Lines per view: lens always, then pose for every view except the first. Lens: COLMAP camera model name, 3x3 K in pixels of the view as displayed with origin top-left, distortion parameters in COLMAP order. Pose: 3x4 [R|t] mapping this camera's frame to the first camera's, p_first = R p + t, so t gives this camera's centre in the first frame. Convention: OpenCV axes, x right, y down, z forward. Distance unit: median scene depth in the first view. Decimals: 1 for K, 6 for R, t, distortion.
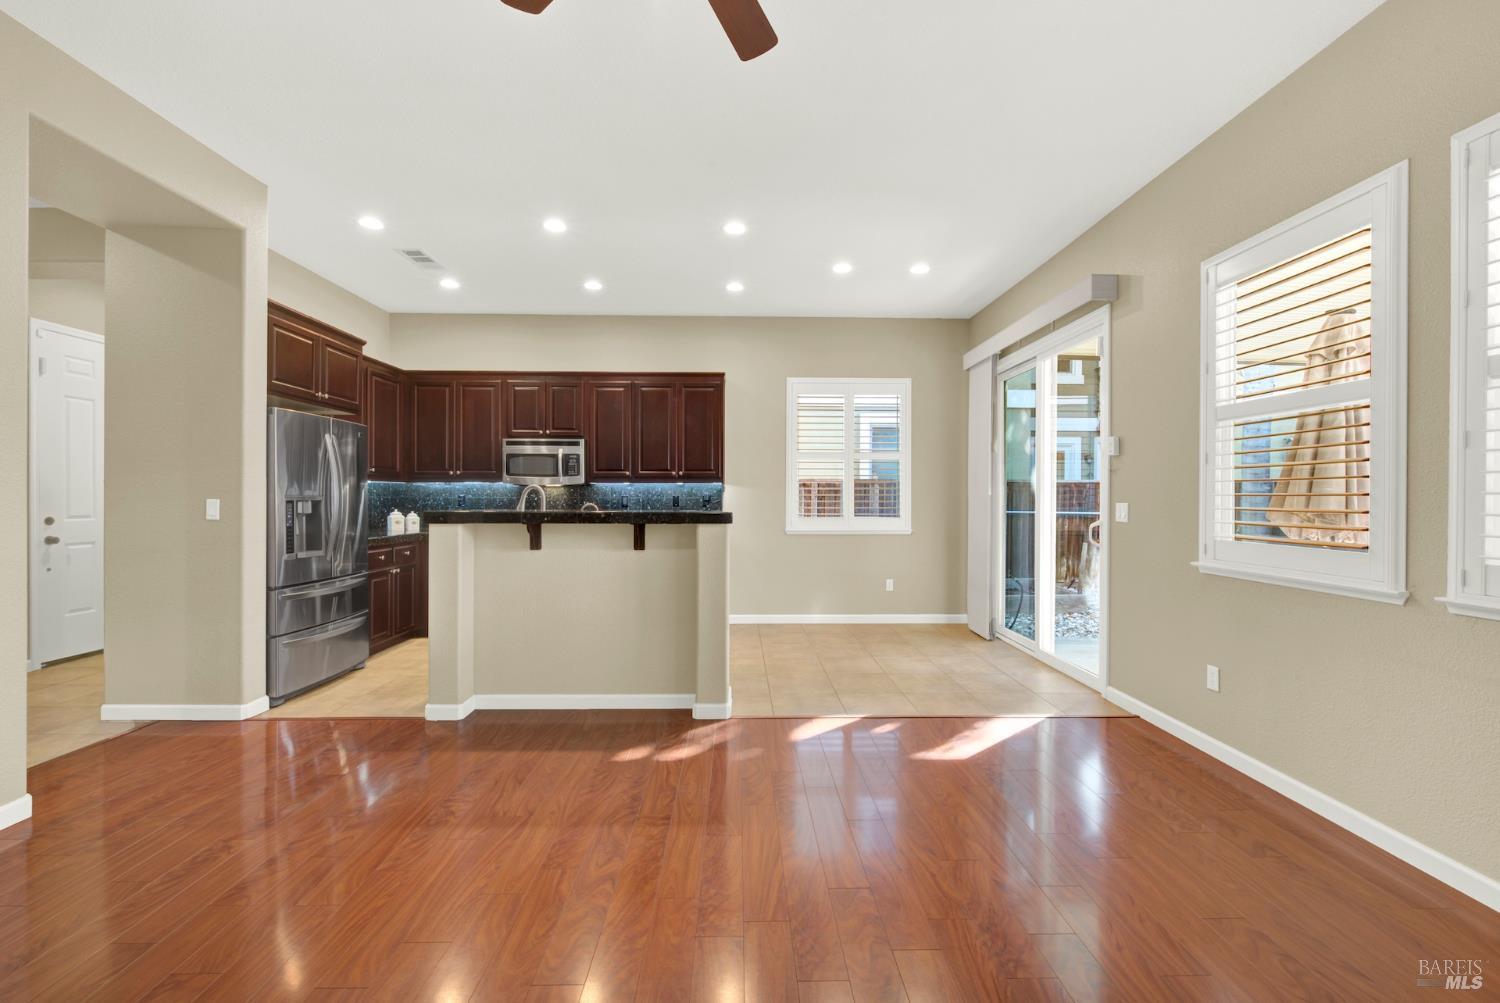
lens RADIAL K [[613.5, 0, 748.5], [0, 613.5, 499.5], [0, 0, 1]] dist [0.005660, 0.000036]
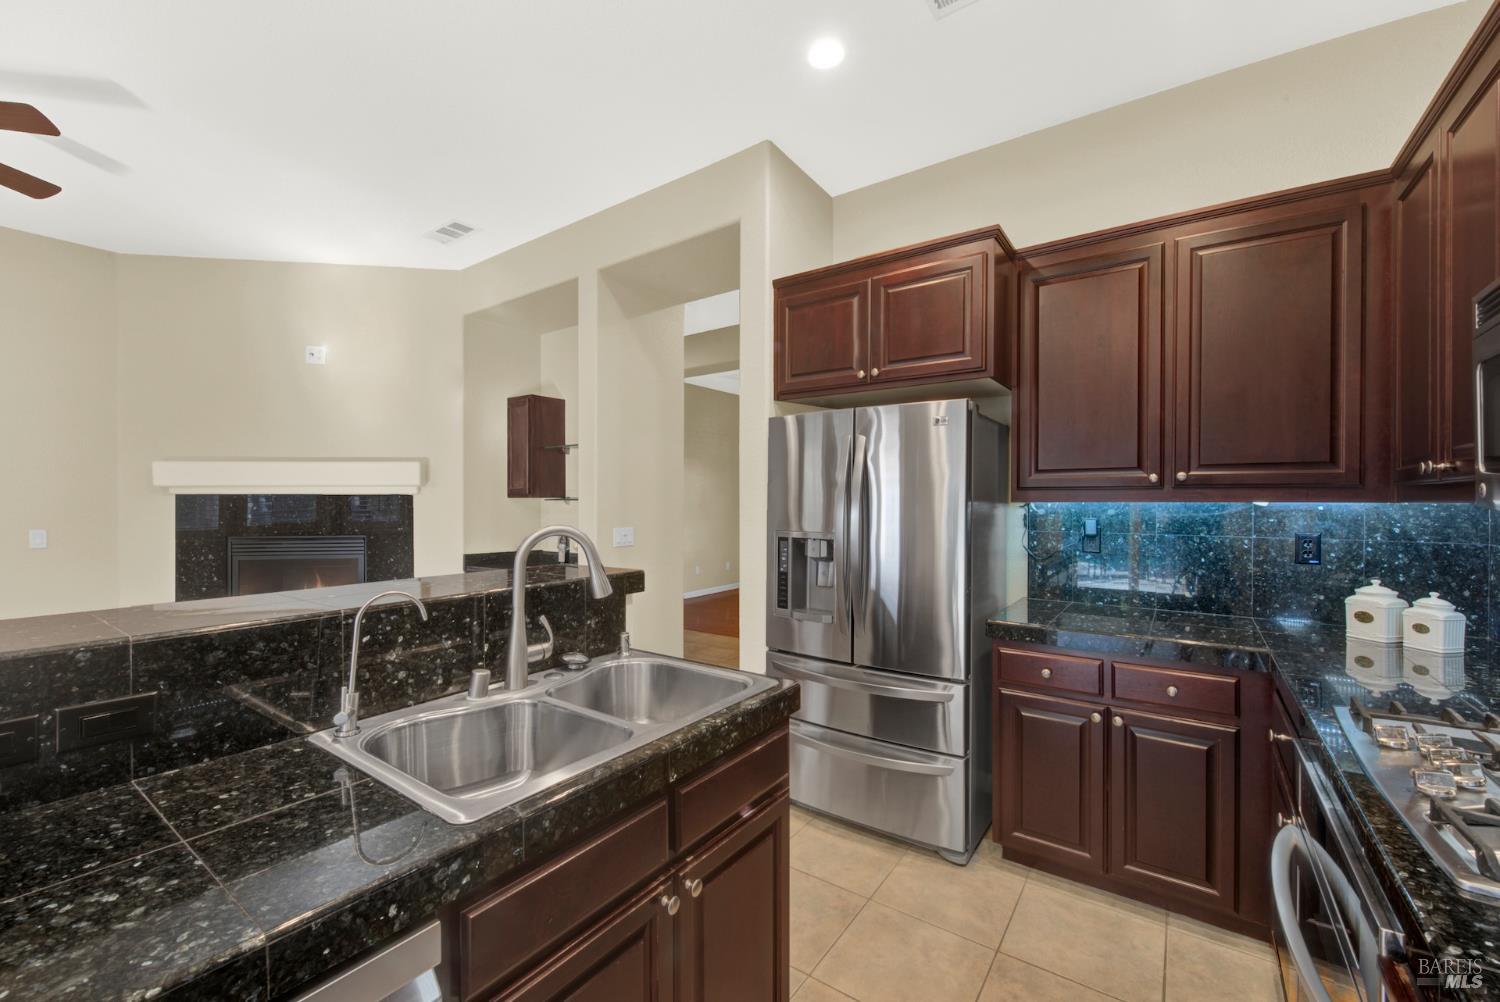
lens RADIAL K [[609.8, 0, 752.9], [0, 609.8, 505.7], [0, 0, 1]] dist [-0.002938, -0.001172]
pose [[-0.598258, 0.003354, -0.801296, -0.095494], [-0.002610, 0.999978, 0.006135, -0.029776], [0.801299, 0.005762, -0.598236, 1.008924]]
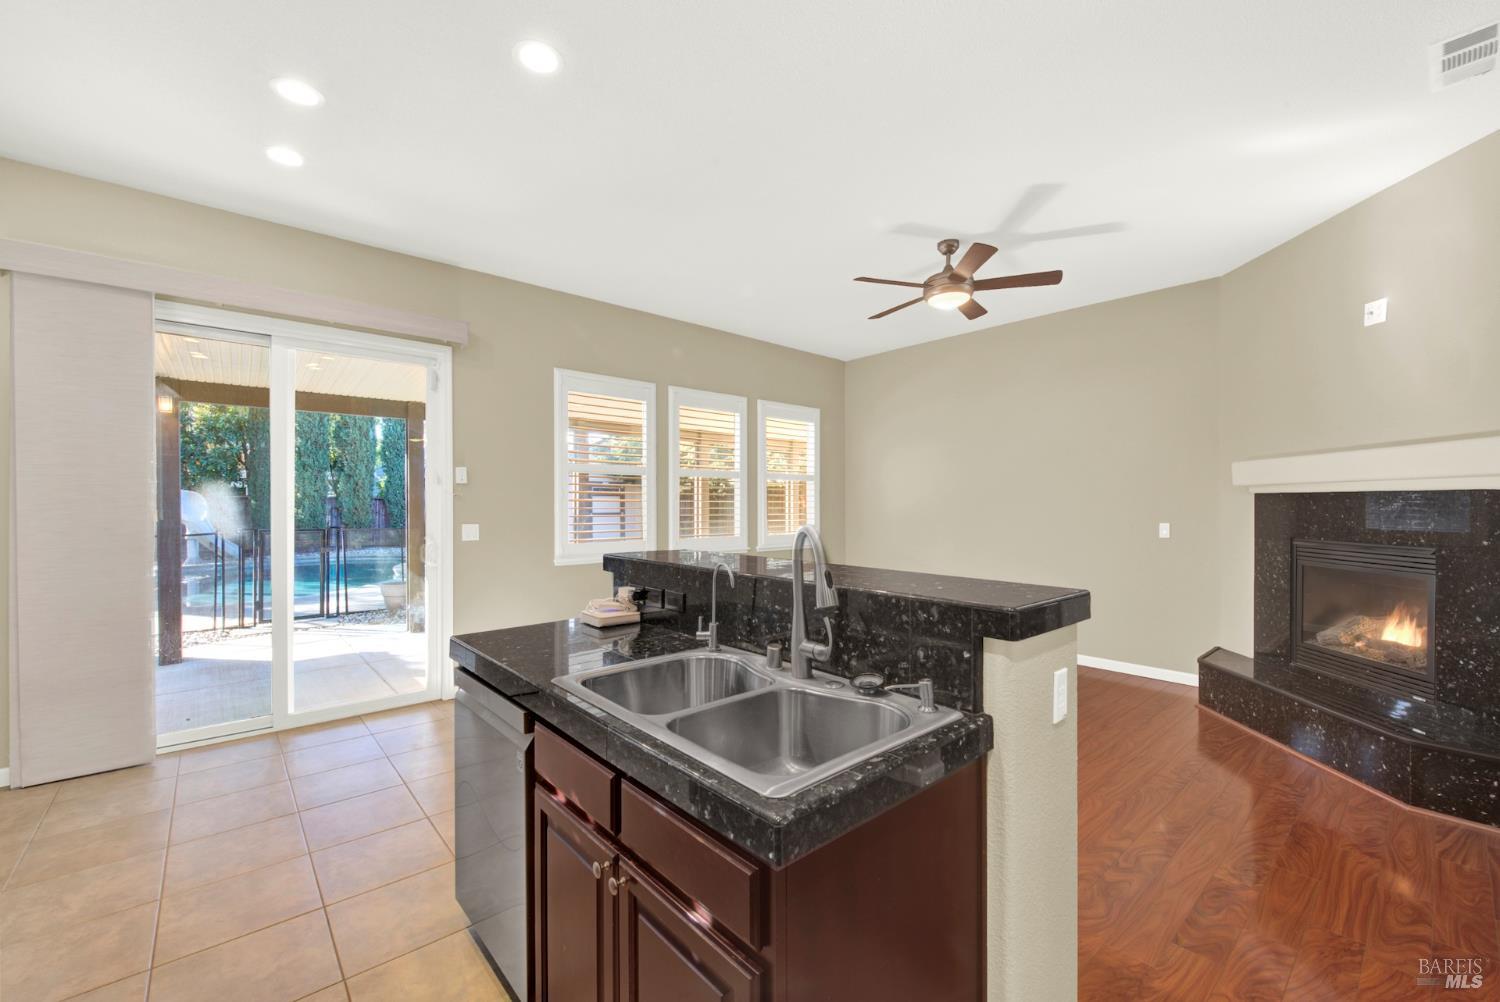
lens RADIAL K [[616.2, 0, 750.0], [0, 616.2, 501.0], [0, 0, 1]] dist [-0.000726, -0.000364]
pose [[-0.645331, -0.002707, 0.763898, -0.467827], [-0.000053, 0.999994, 0.003499, -0.030423], [-0.763903, 0.002218, -0.645327, 0.966284]]
